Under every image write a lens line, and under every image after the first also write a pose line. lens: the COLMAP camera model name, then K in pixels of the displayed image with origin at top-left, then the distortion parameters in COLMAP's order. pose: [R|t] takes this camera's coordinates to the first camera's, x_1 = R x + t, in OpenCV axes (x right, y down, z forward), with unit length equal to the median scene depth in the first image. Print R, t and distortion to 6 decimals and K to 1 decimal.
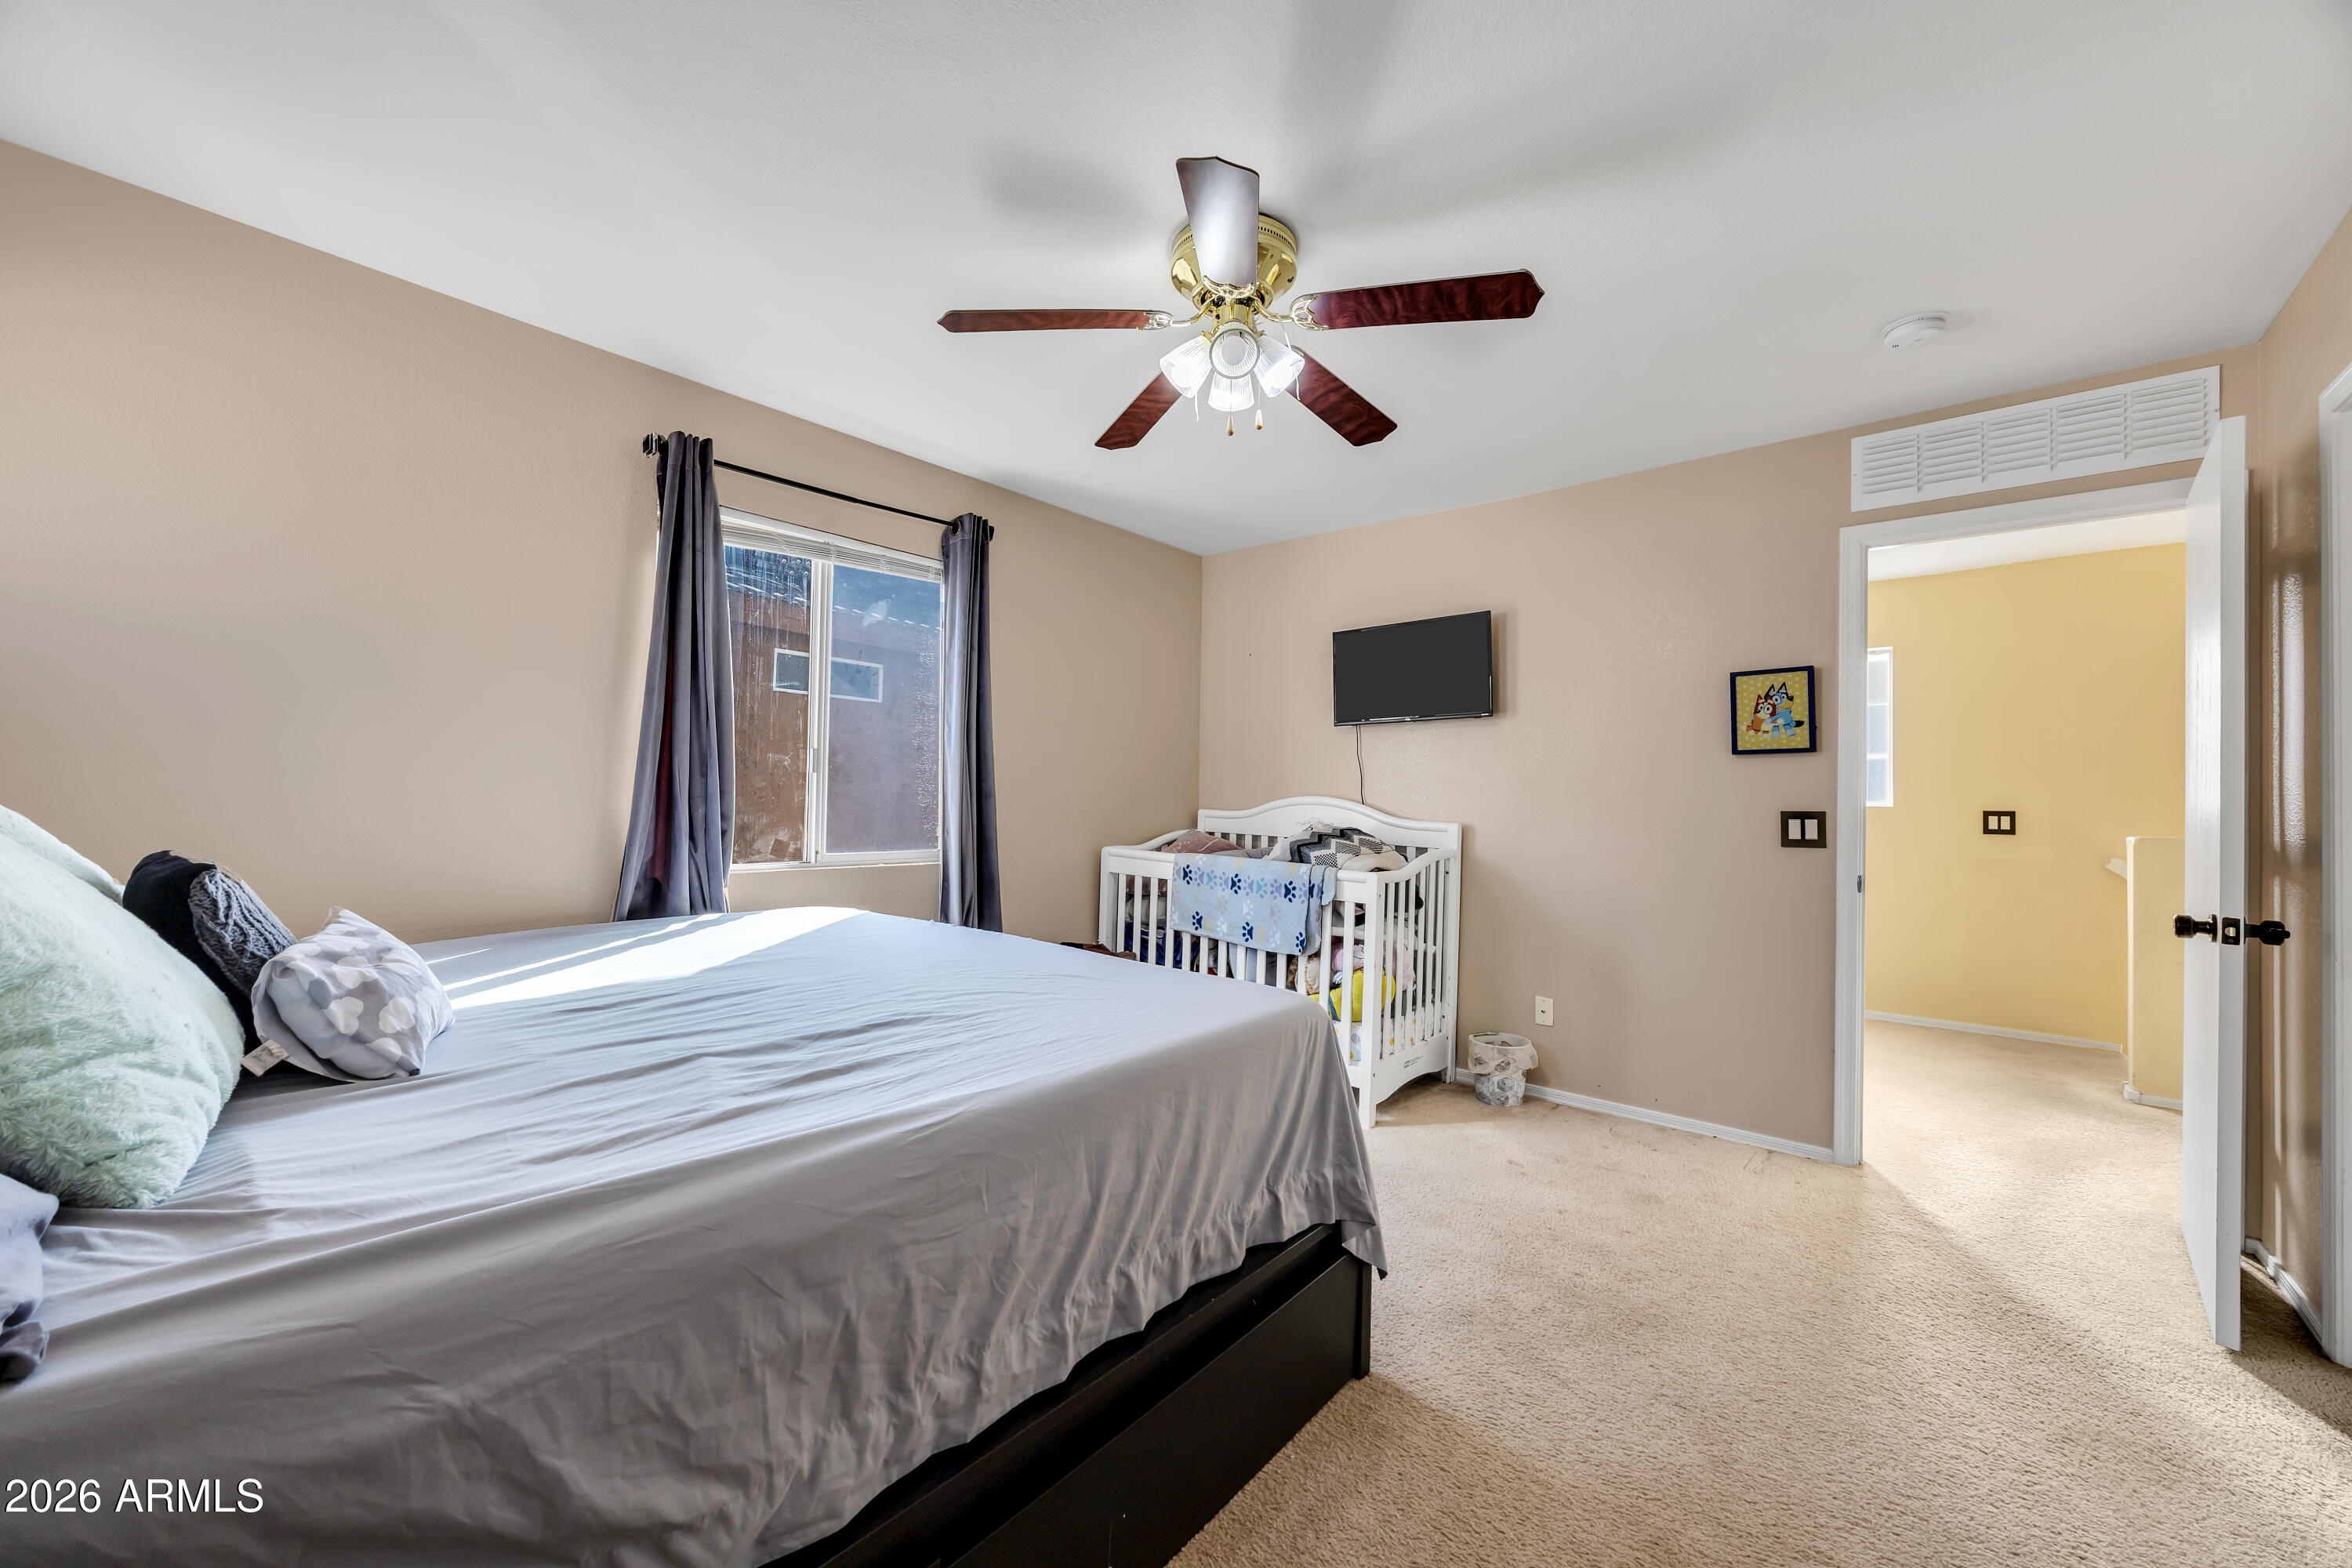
lens RADIAL K [[915.6, 0, 1176.0], [0, 915.6, 784.0], [0, 0, 1]] dist [-0.002966, -0.000260]
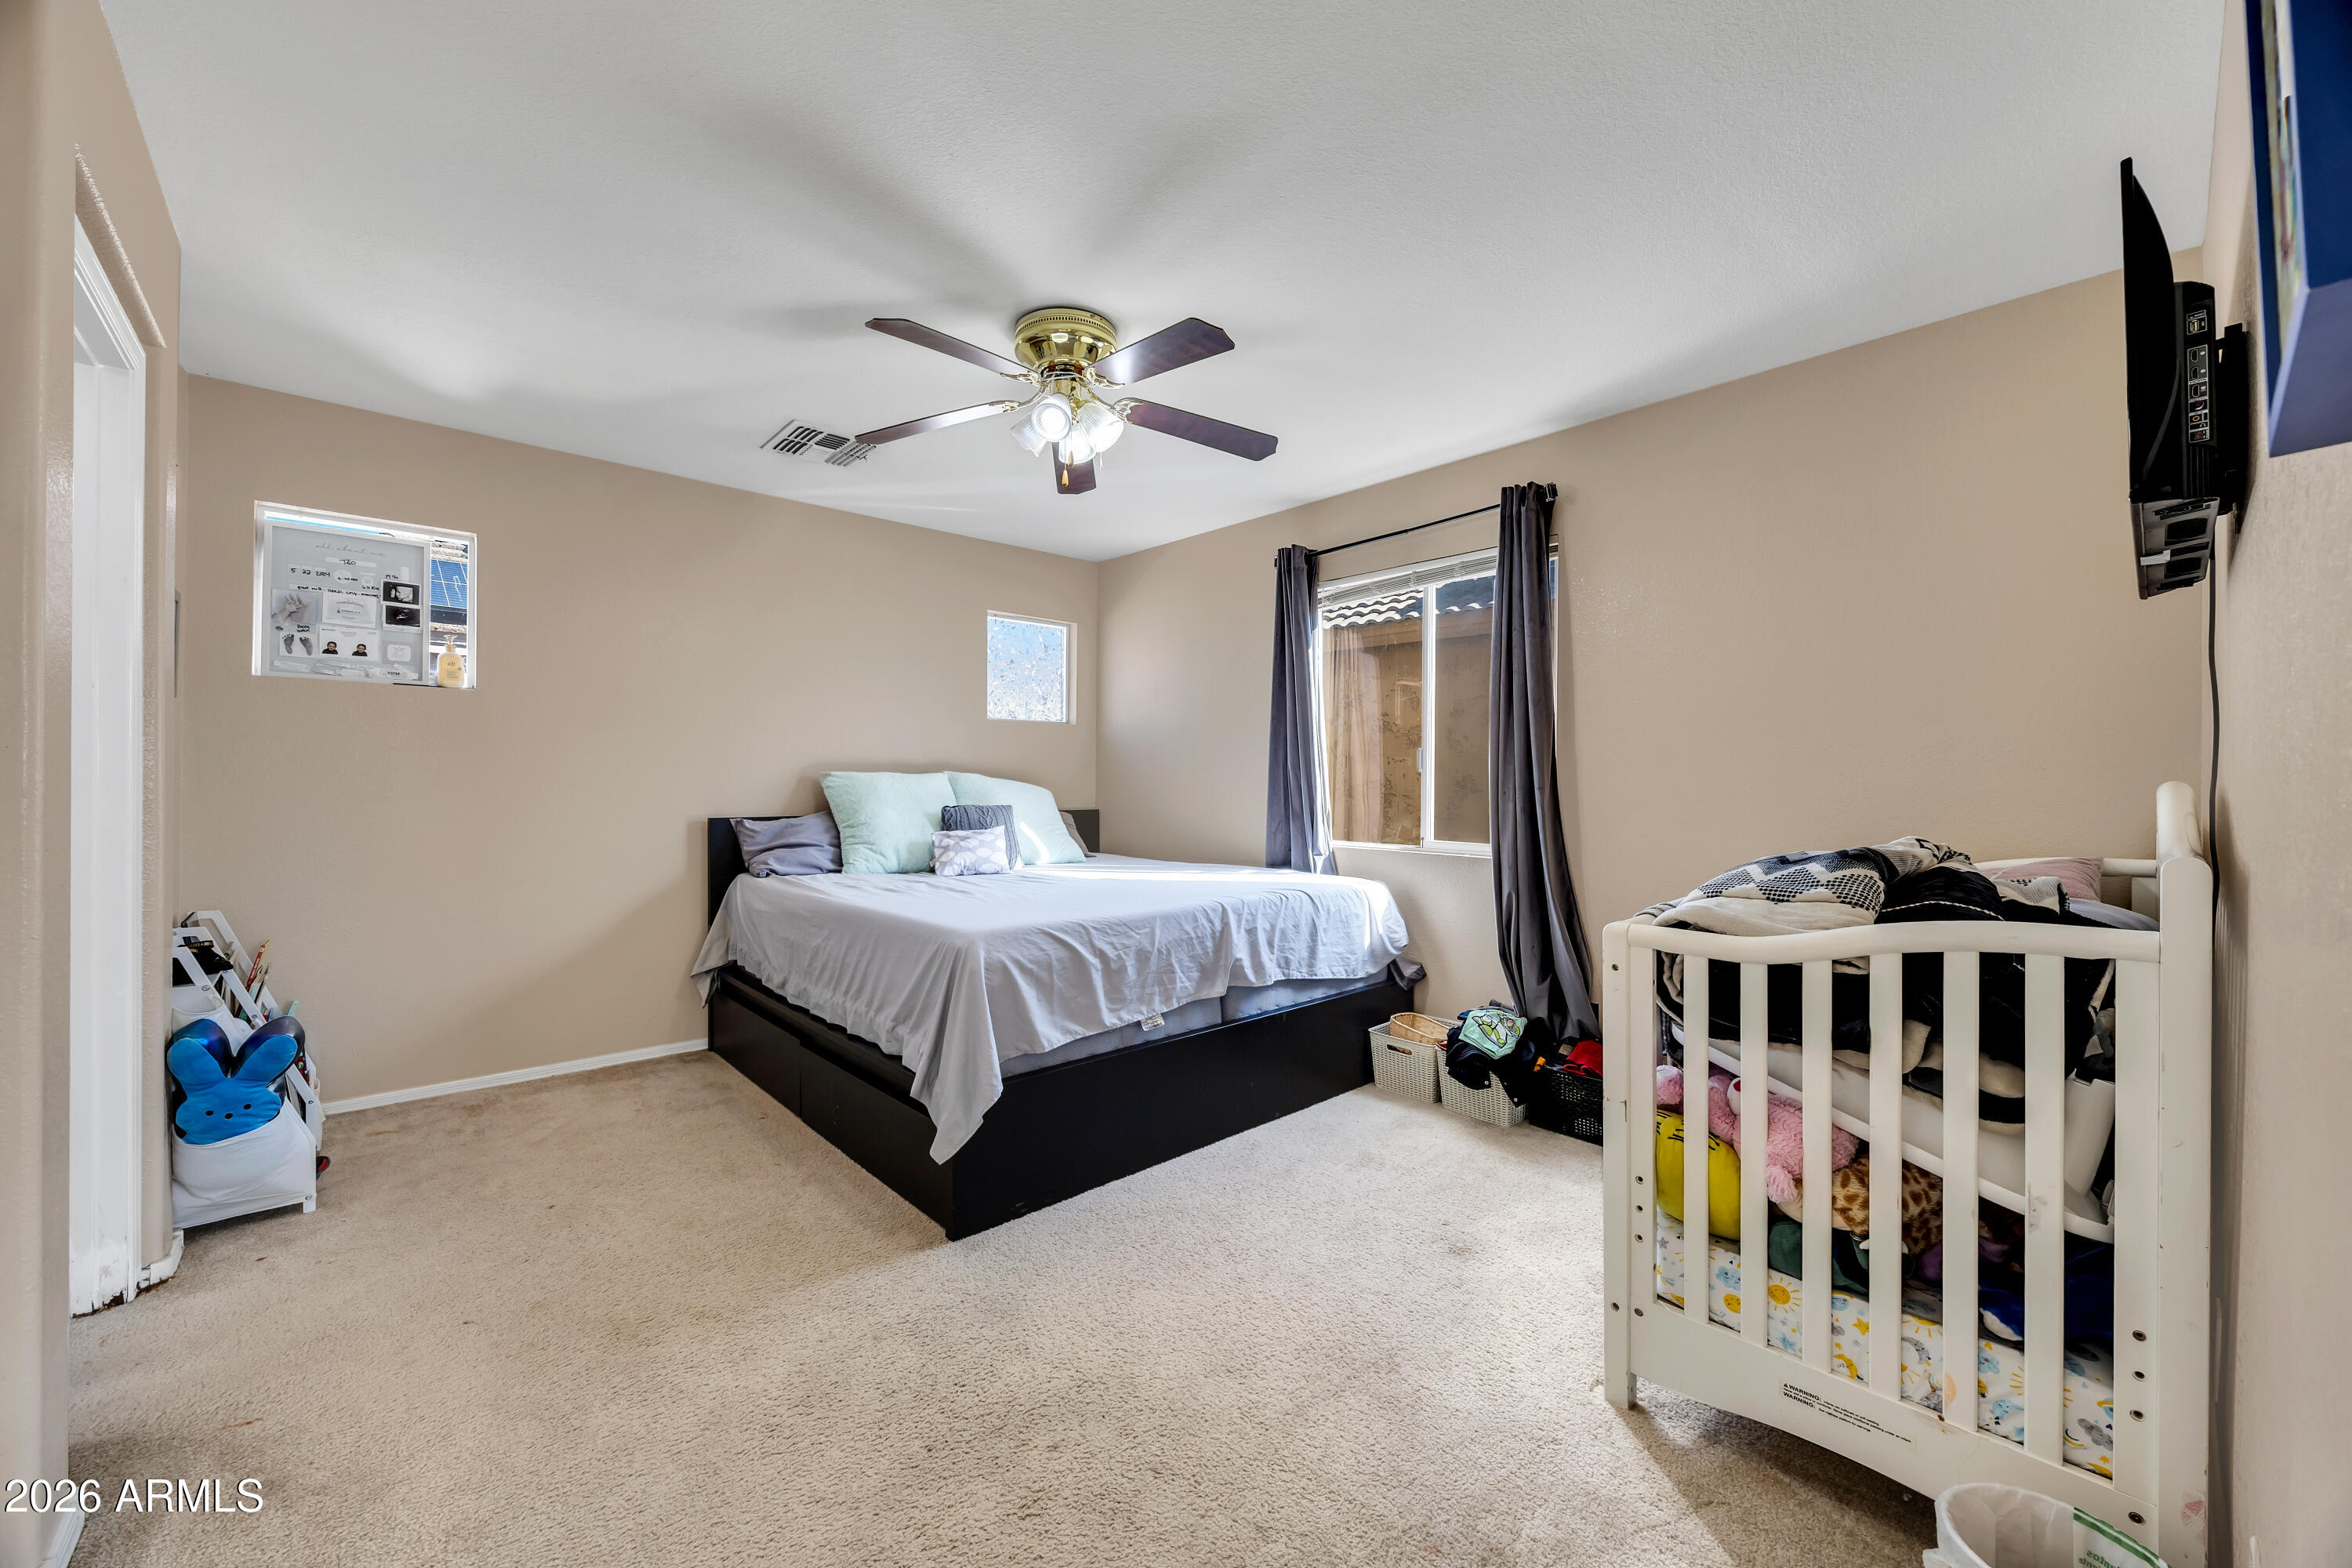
lens RADIAL K [[915.6, 0, 1176.0], [0, 915.6, 784.0], [0, 0, 1]] dist [-0.002966, -0.000260]
pose [[-0.141942, -0.025665, -0.989542, 0.789730], [-0.009395, 0.999654, -0.024580, 0.036376], [0.989830, 0.005808, -0.142134, 0.834737]]
